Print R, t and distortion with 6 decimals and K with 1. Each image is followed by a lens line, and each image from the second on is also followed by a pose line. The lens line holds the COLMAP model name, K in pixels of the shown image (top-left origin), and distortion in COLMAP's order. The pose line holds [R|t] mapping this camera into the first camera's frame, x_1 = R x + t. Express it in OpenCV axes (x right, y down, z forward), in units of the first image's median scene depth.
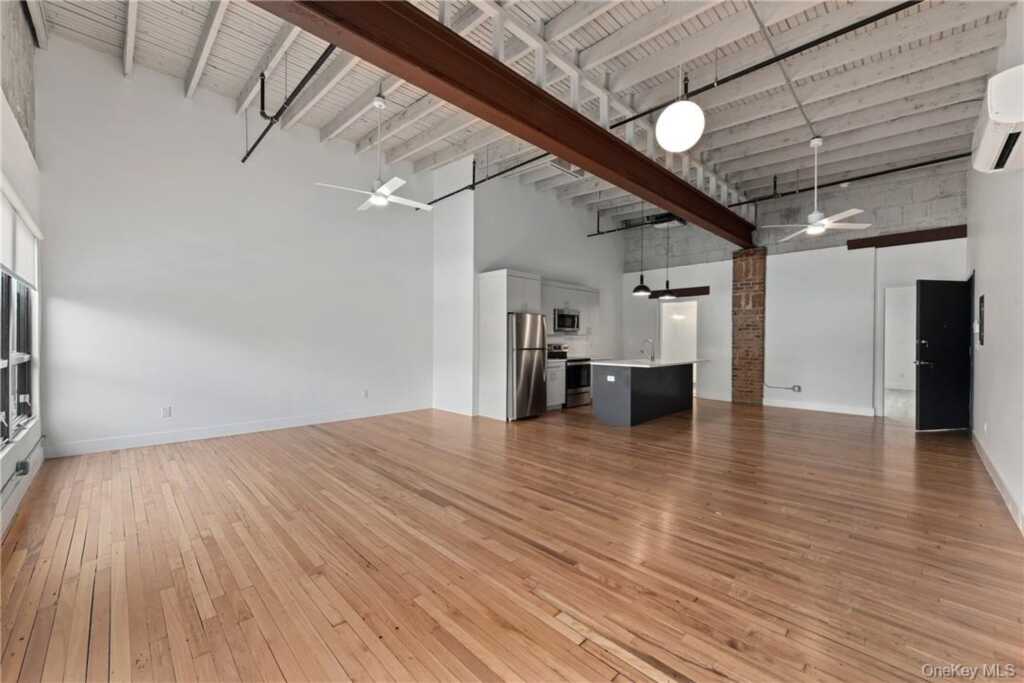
lens RADIAL K [[406.8, 0, 512.0], [0, 406.8, 341.5], [0, 0, 1]] dist [0.000028, 0.000009]
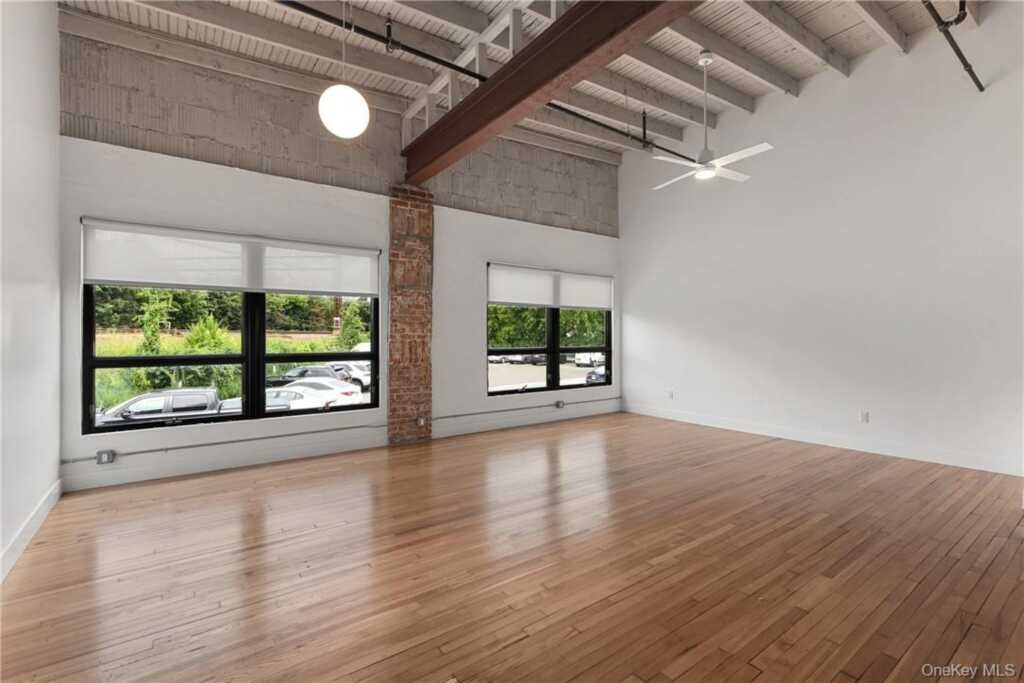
lens RADIAL K [[461.6, 0, 512.0], [0, 461.6, 341.5], [0, 0, 1]] dist [0.000007, 0.000018]
pose [[-0.152233, -0.002167, -0.988342, 0.783212], [-0.001133, 0.999997, -0.002018, 0.006439], [0.988344, 0.000812, -0.152235, 0.862658]]
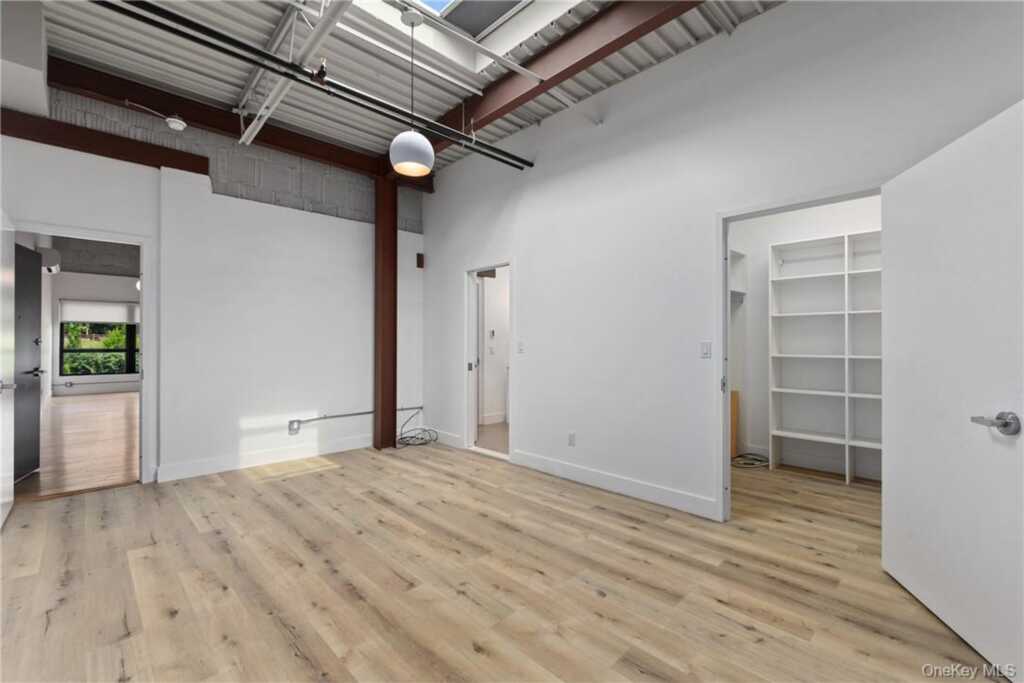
lens RADIAL K [[440.8, 0, 512.0], [0, 440.8, 341.5], [0, 0, 1]] dist [-0.000499, -0.000122]
pose [[-0.021071, -0.008482, -0.999742, 1.359053], [0.000945, 0.999963, -0.008504, 0.011541], [0.999778, -0.001124, -0.021062, 1.425295]]
